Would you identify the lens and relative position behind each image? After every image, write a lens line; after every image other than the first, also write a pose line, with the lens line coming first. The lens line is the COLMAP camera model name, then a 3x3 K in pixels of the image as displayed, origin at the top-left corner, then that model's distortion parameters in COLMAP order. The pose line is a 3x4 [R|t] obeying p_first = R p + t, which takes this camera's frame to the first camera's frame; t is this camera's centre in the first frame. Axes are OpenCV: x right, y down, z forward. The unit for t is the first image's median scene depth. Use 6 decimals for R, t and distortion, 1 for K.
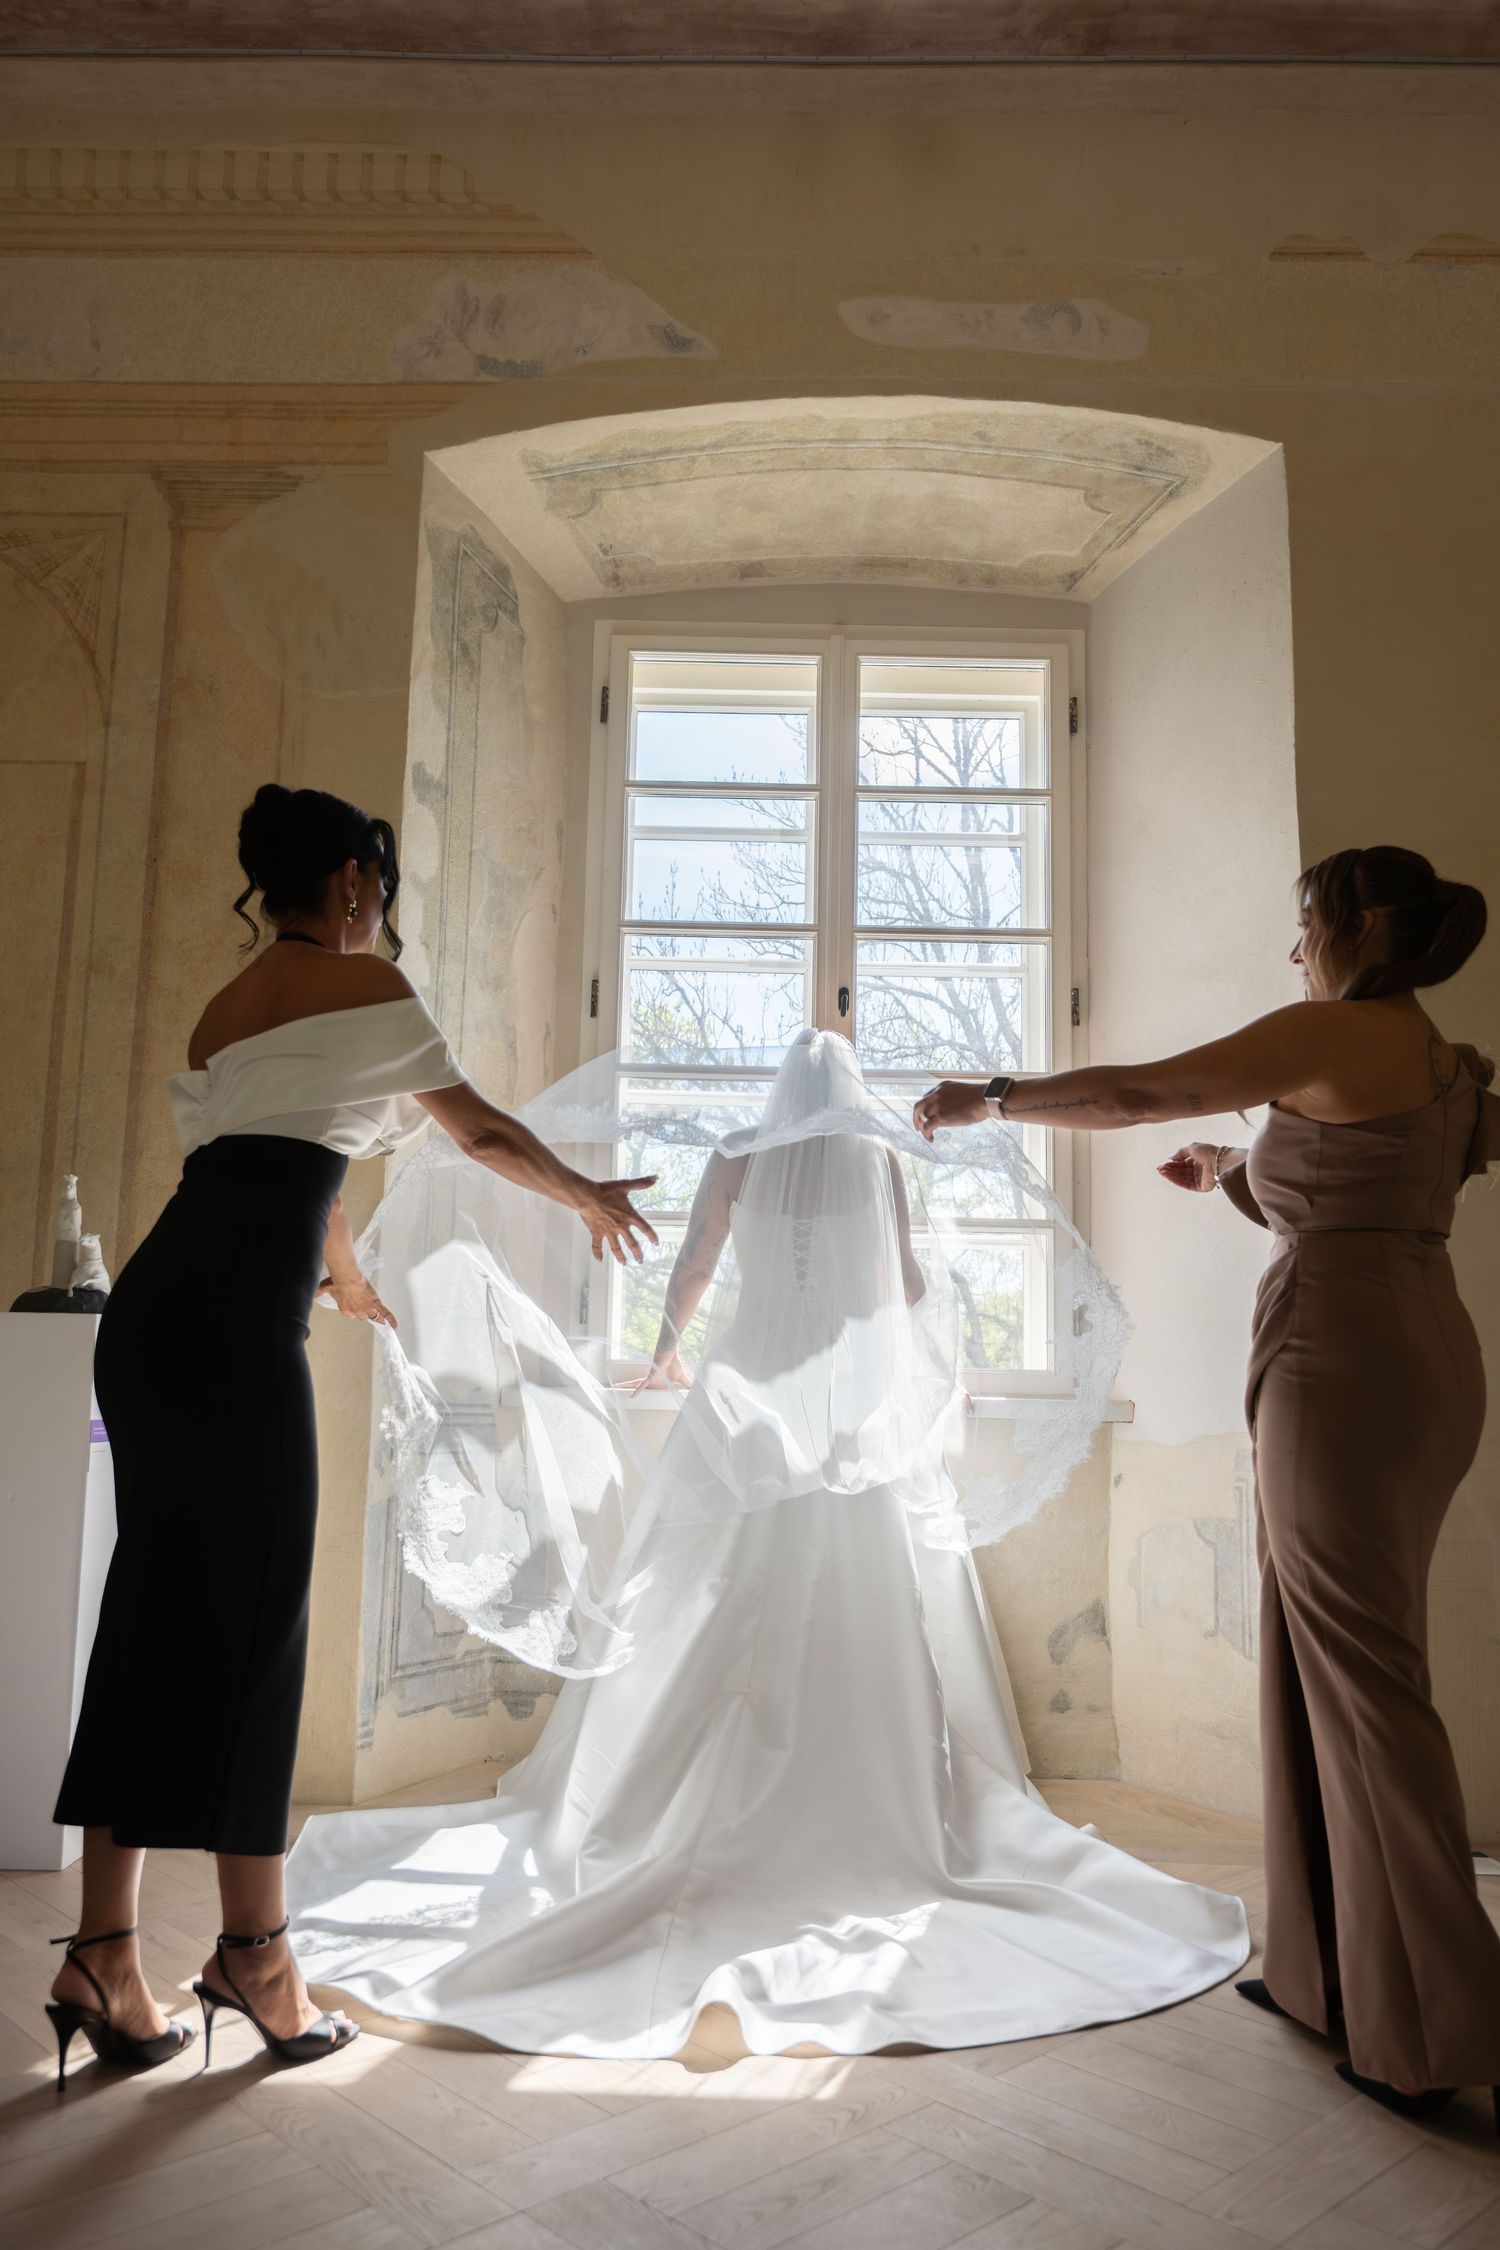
lens RADIAL K [[1349.8, 0, 747.5], [0, 1349.8, 1127.3], [0, 0, 1]] dist [-0.002037, -0.000047]
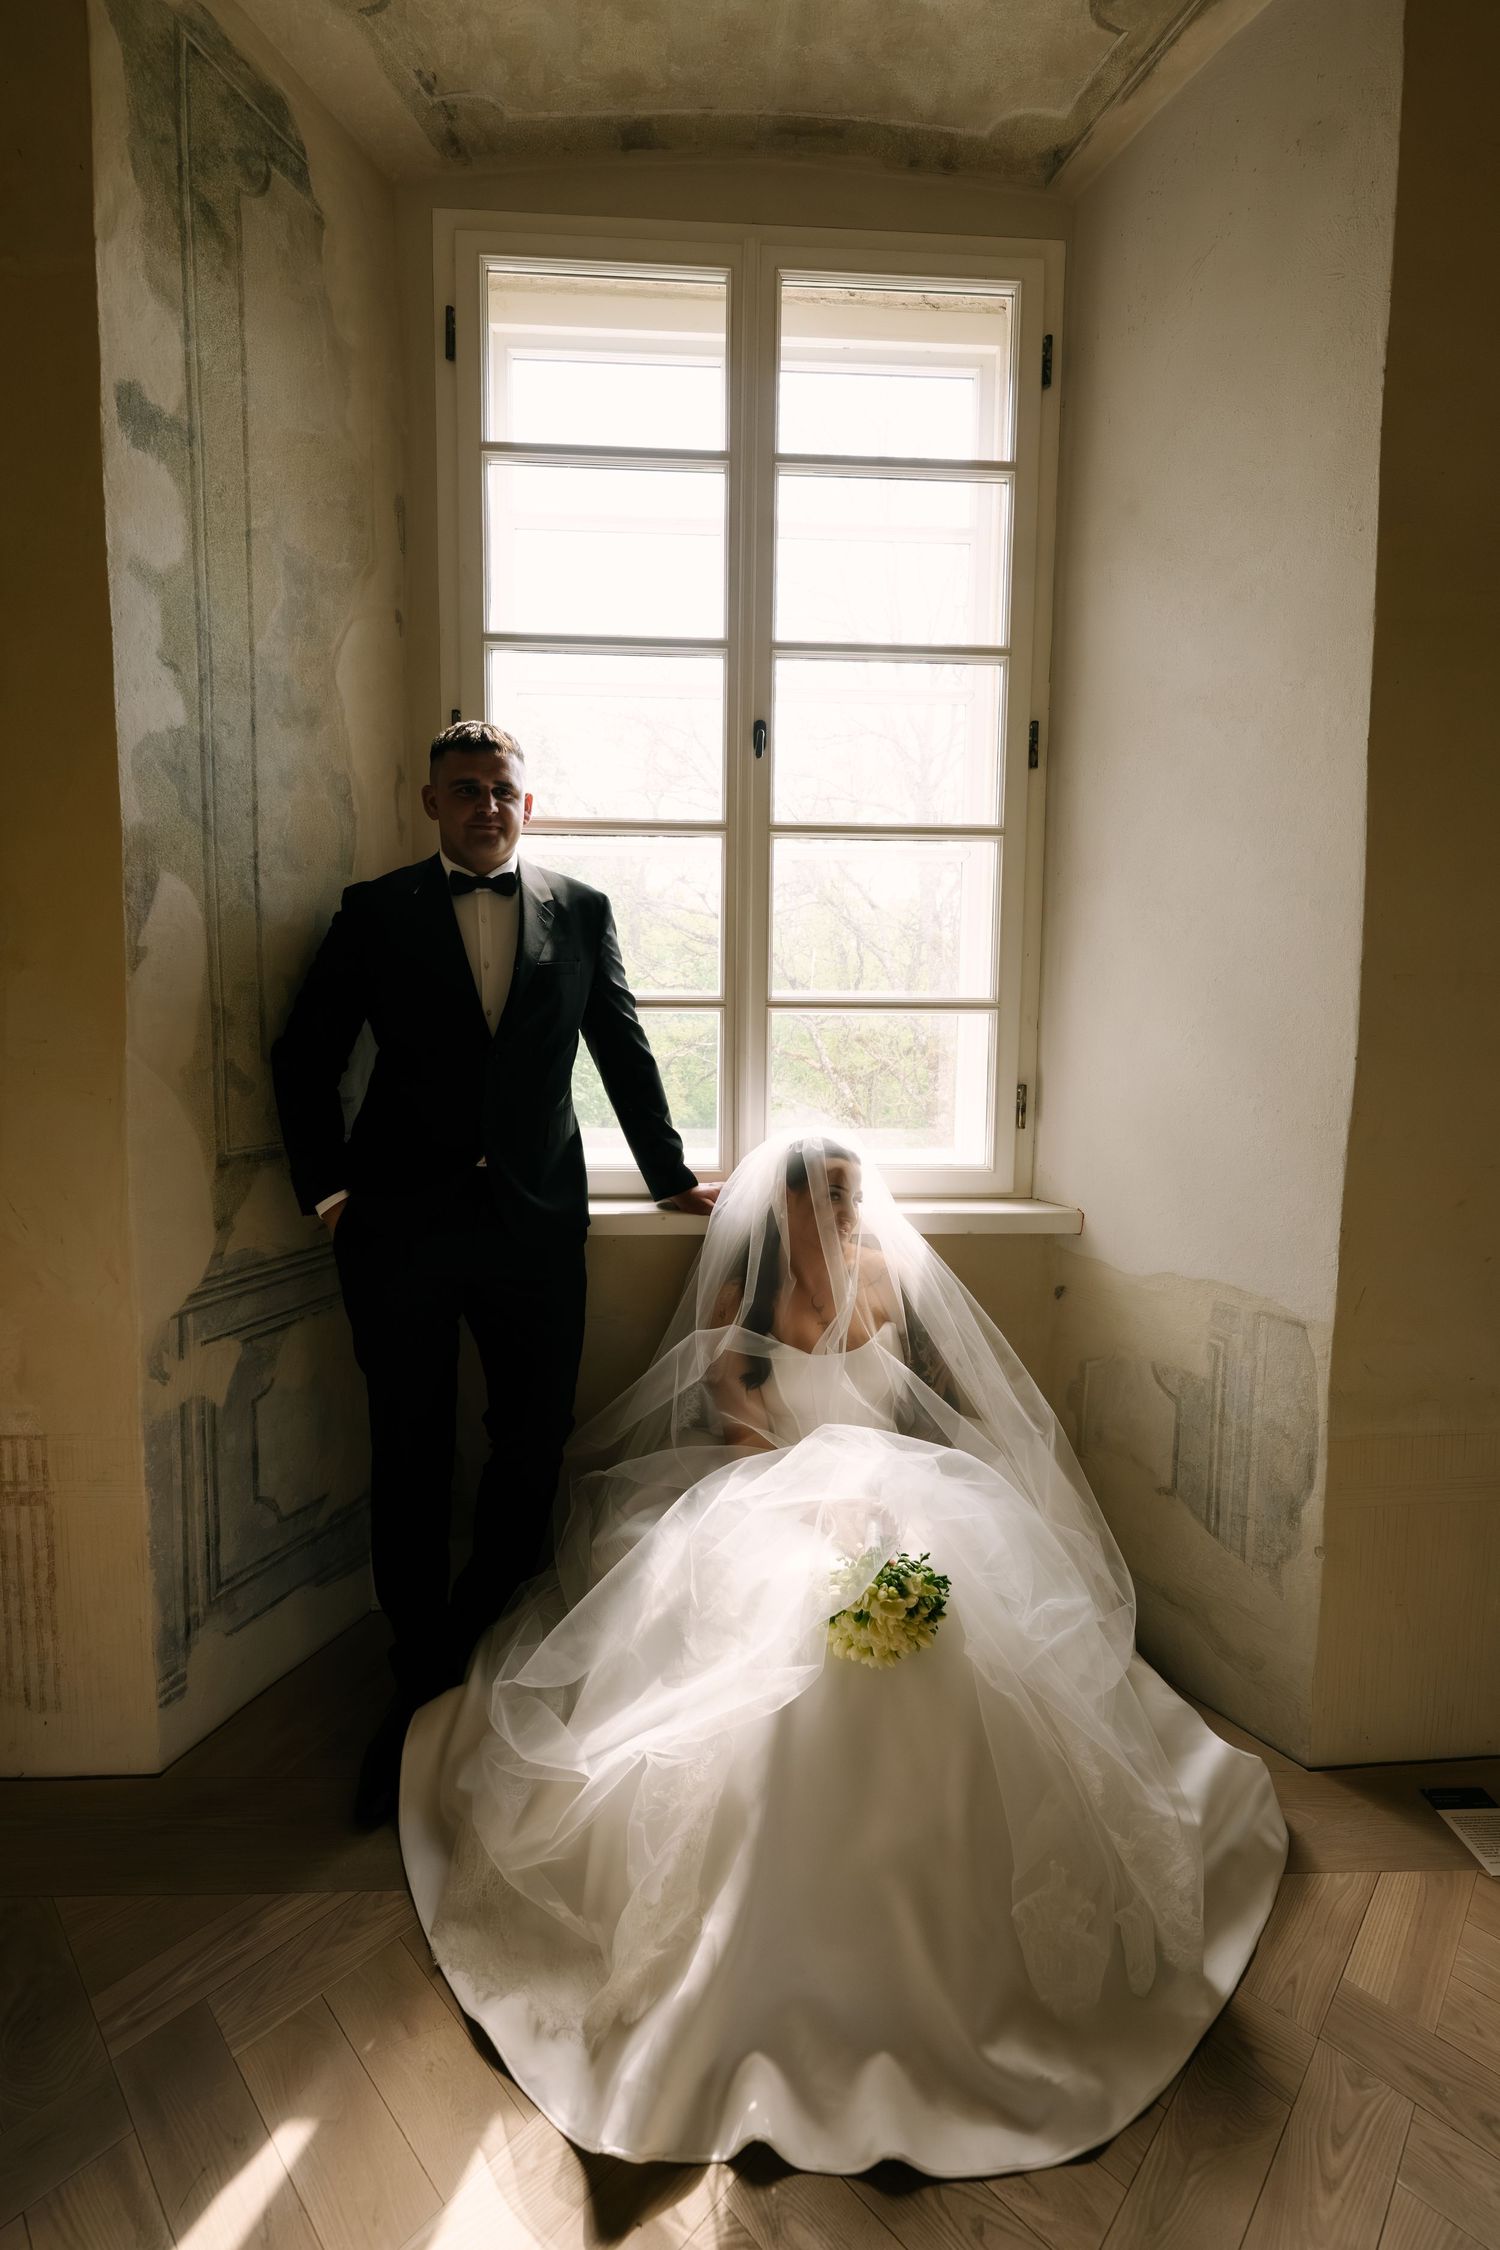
lens RADIAL K [[1169.9, 0, 750.8], [0, 1169.9, 1122.0], [0, 0, 1]] dist [0.001318, -0.001747]
pose [[0.998728, -0.016314, 0.047717, 0.029586], [0.004394, 0.970778, 0.239939, -0.038667], [-0.050237, -0.239425, 0.969614, 0.259433]]
